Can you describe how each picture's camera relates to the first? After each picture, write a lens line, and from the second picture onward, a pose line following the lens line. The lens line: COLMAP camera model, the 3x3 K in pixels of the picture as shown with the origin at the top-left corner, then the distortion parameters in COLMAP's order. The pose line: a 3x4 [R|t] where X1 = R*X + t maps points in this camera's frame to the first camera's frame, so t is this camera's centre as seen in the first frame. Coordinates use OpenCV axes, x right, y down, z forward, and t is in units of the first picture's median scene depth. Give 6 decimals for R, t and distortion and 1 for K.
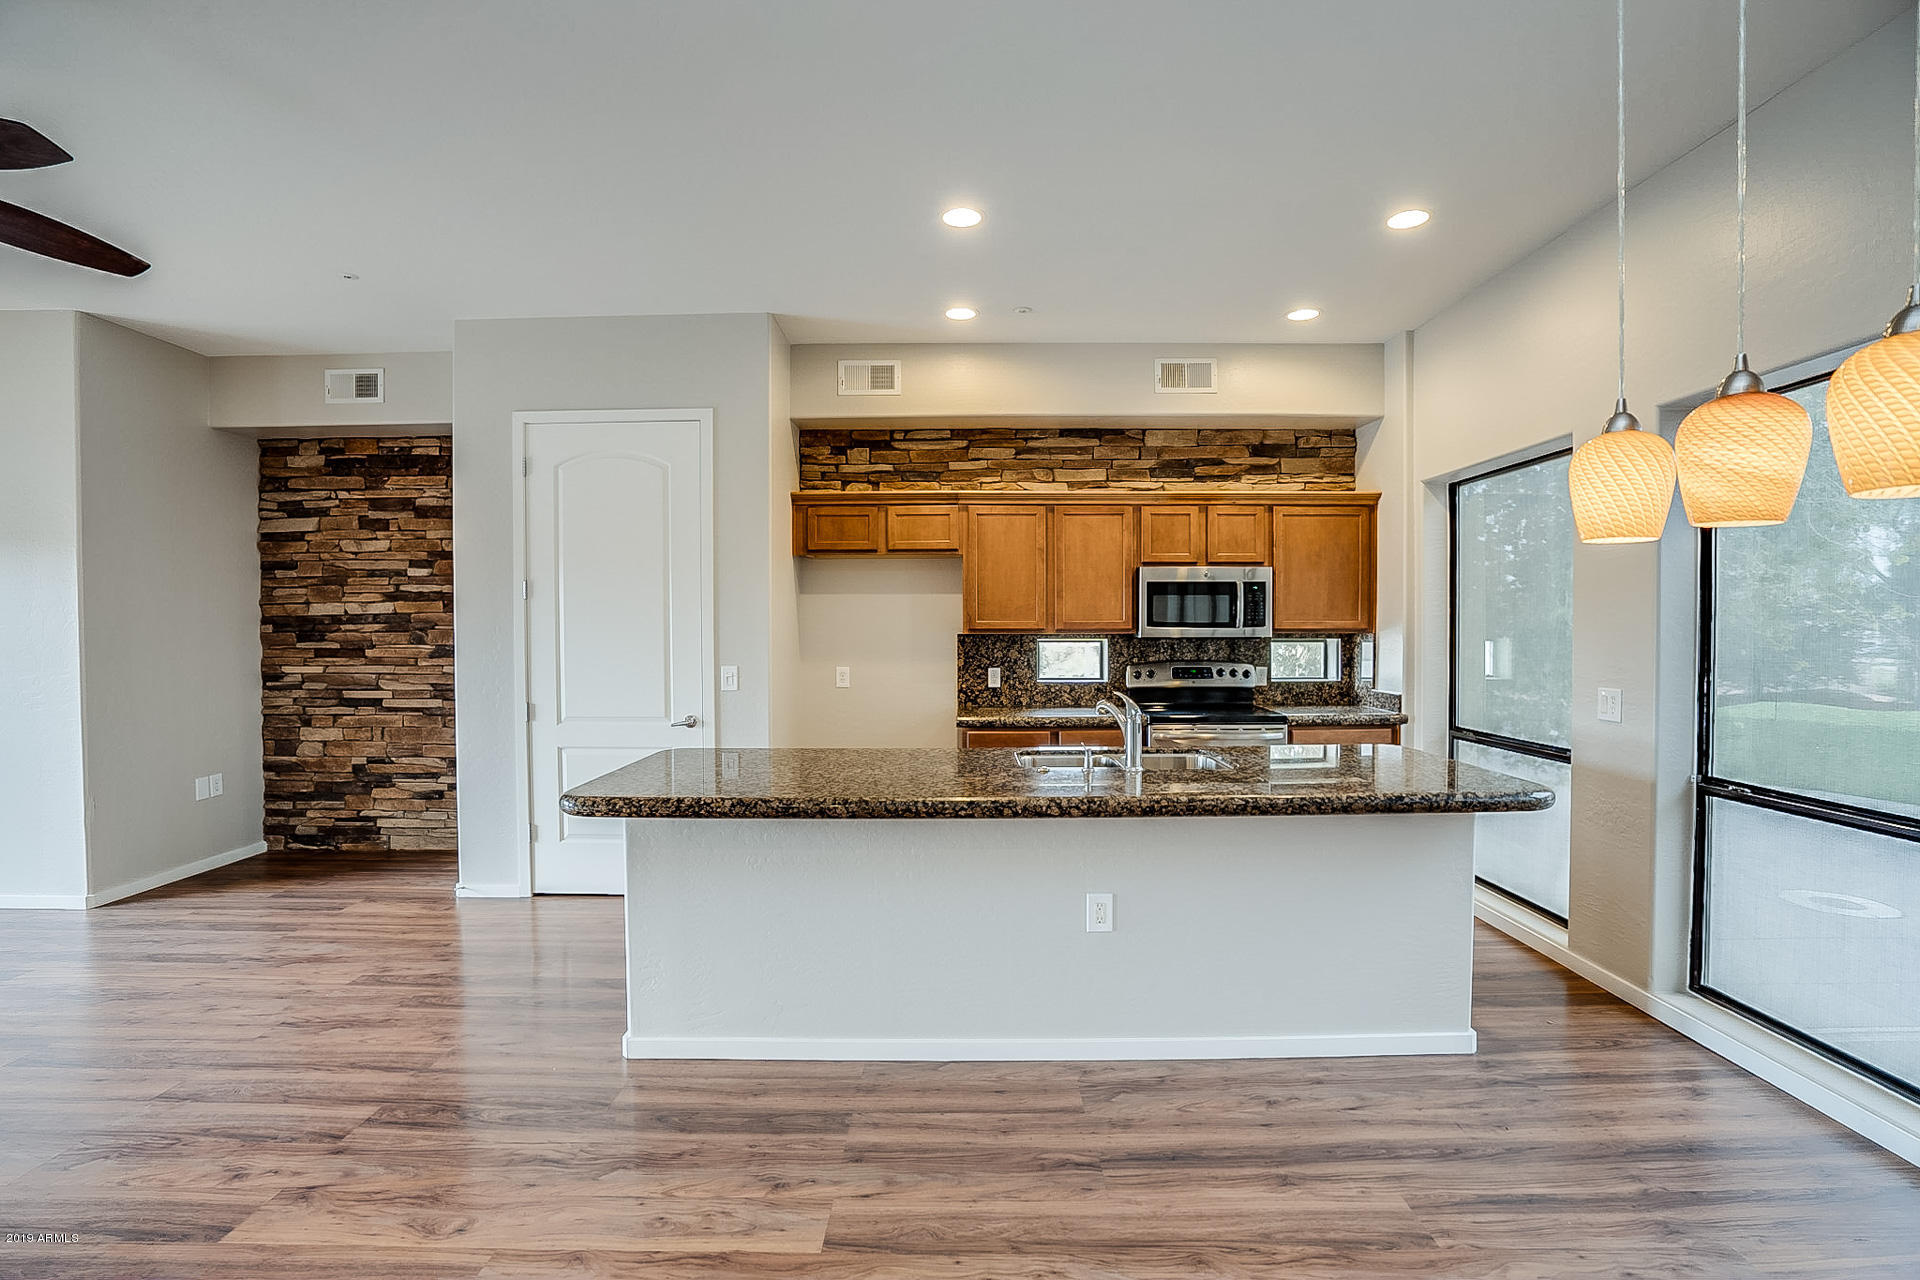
lens RADIAL K [[895.4, 0, 960.0], [0, 895.4, 640.0], [0, 0, 1]] dist [-0.029319, 0.000272]
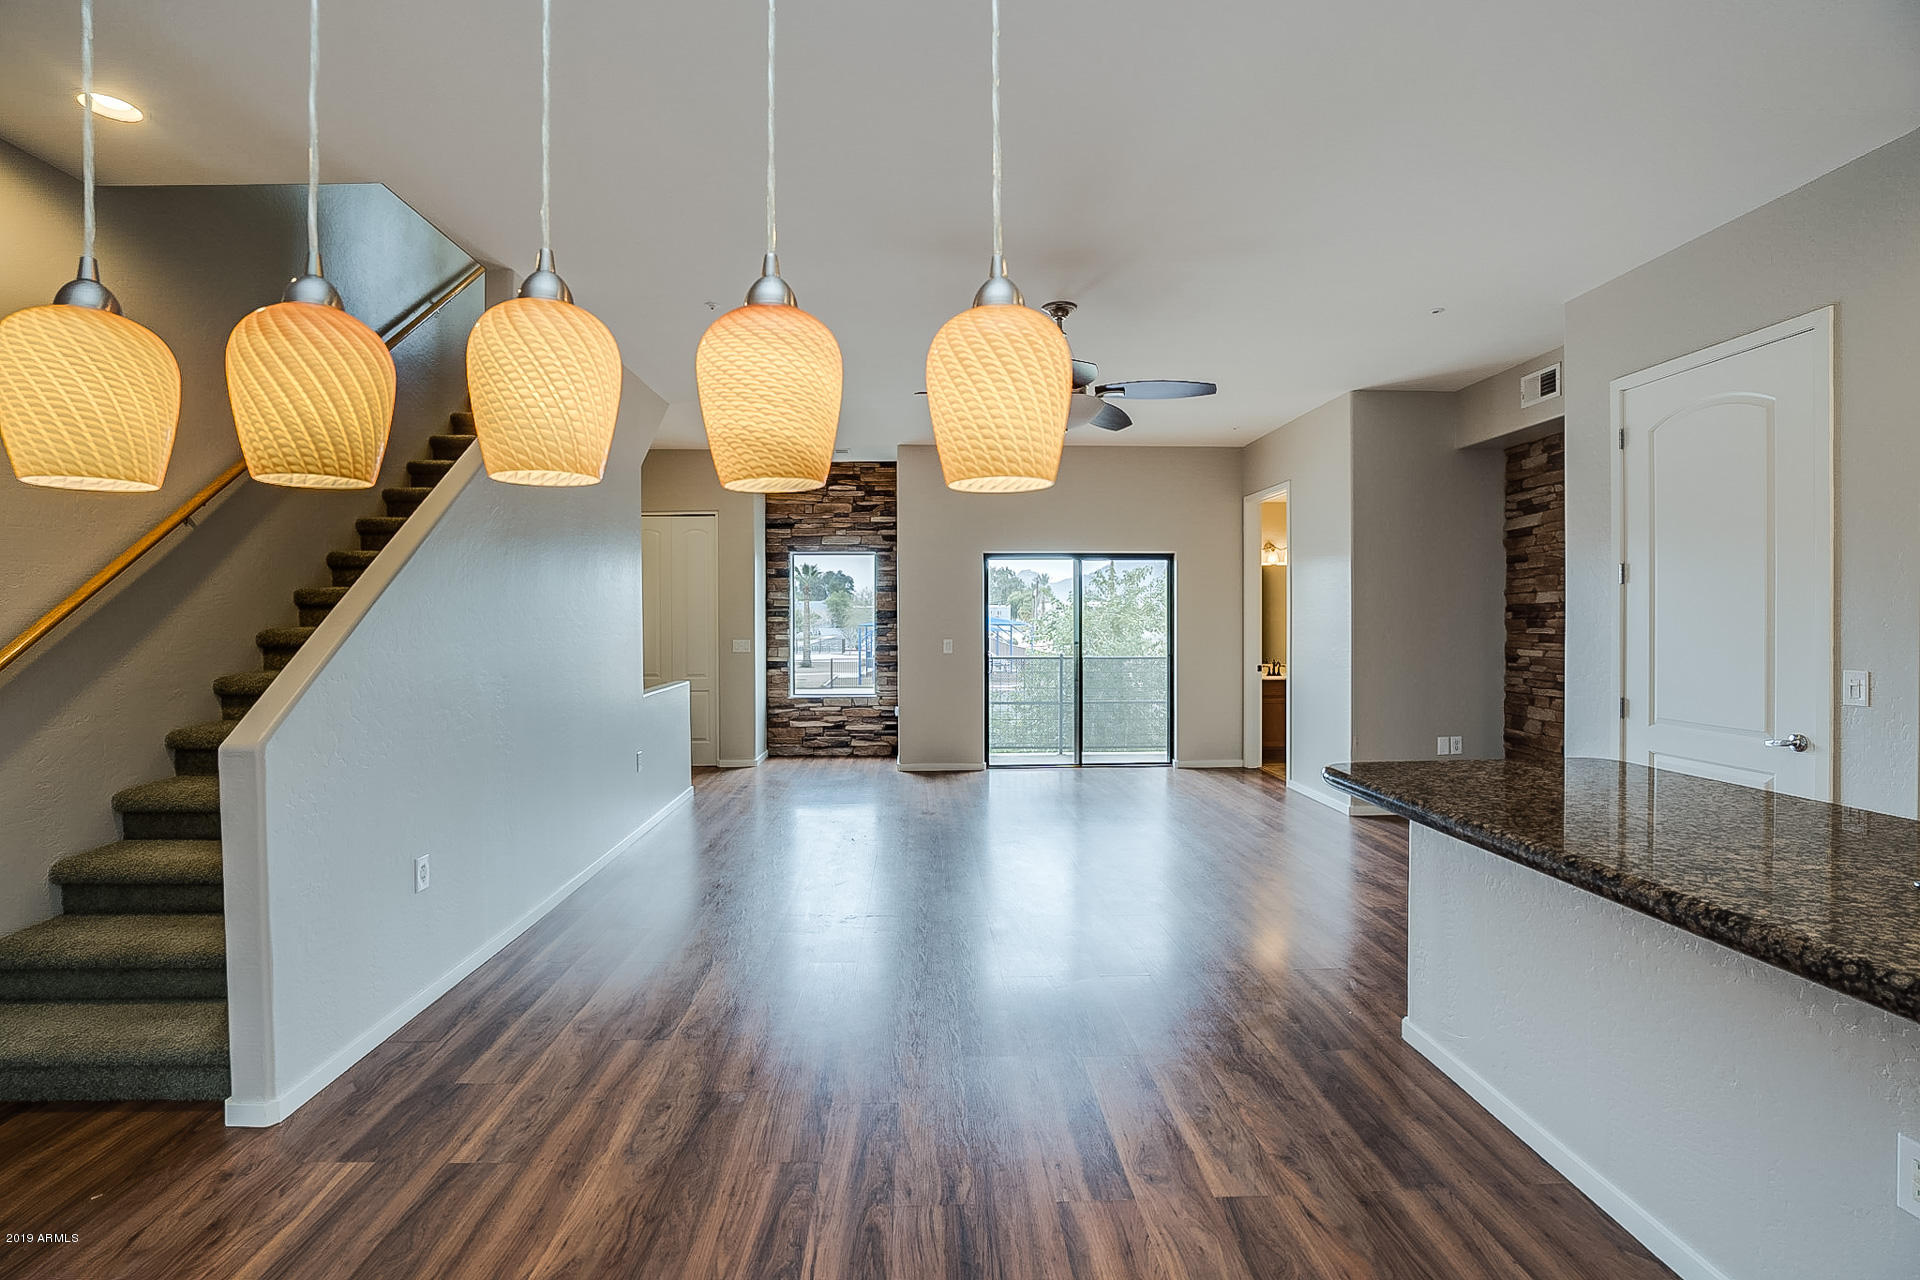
lens RADIAL K [[925.7, 0, 965.0], [0, 925.7, 621.4], [0, 0, 1]] dist [0.001899, 0.000400]
pose [[0.052990, 0.005513, -0.998580, 0.365321], [-0.007852, 0.999956, 0.005104, -0.006019], [0.998564, 0.007570, 0.053031, 0.239702]]
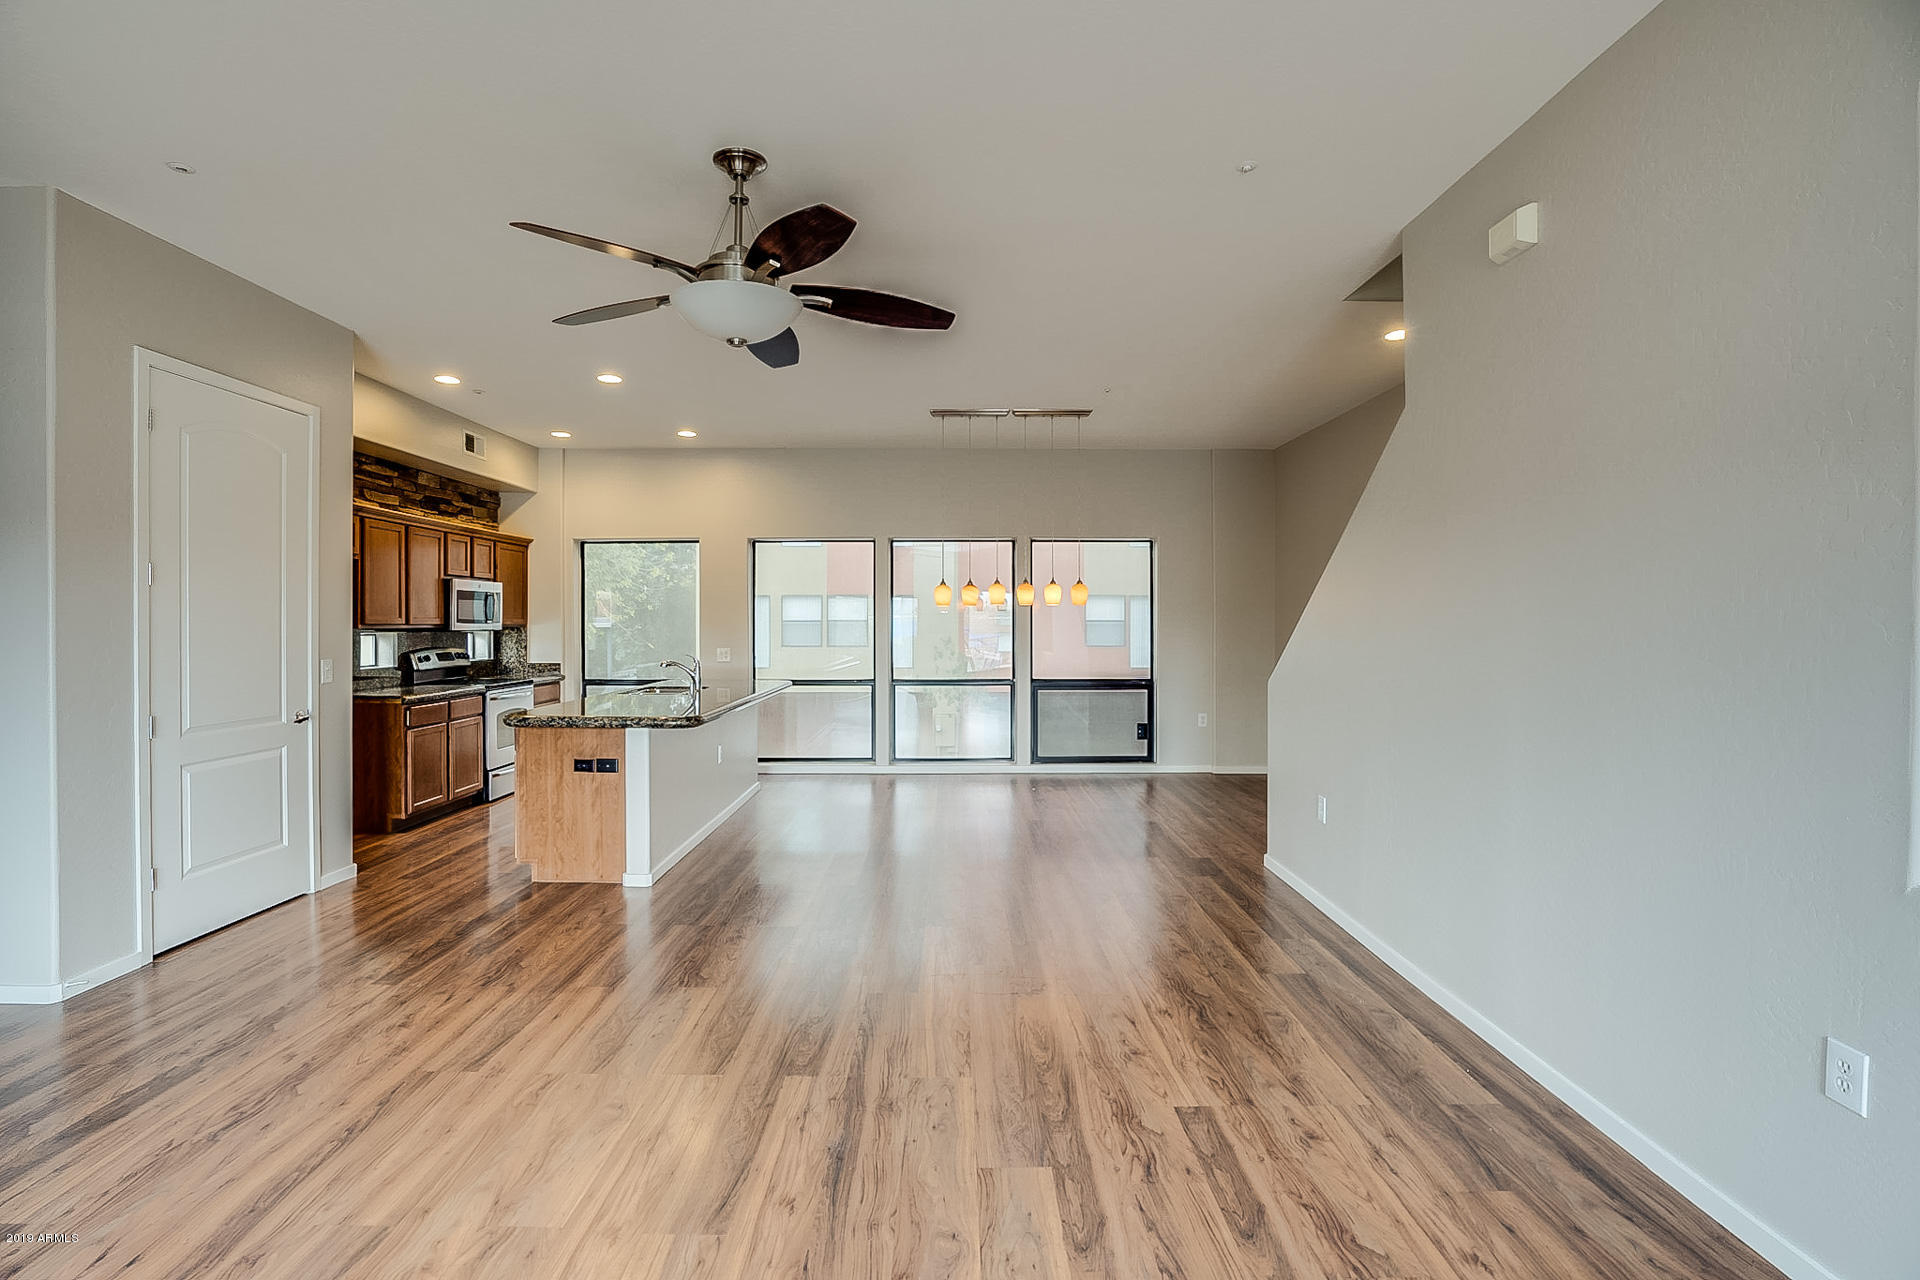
lens RADIAL K [[925.7, 0, 965.0], [0, 925.7, 621.4], [0, 0, 1]] dist [0.001899, 0.000400]
pose [[-0.017880, -0.000435, 0.999840, -1.145501], [0.009005, 0.999959, 0.000596, -0.011058], [-0.999800, 0.009014, -0.017876, 0.236520]]
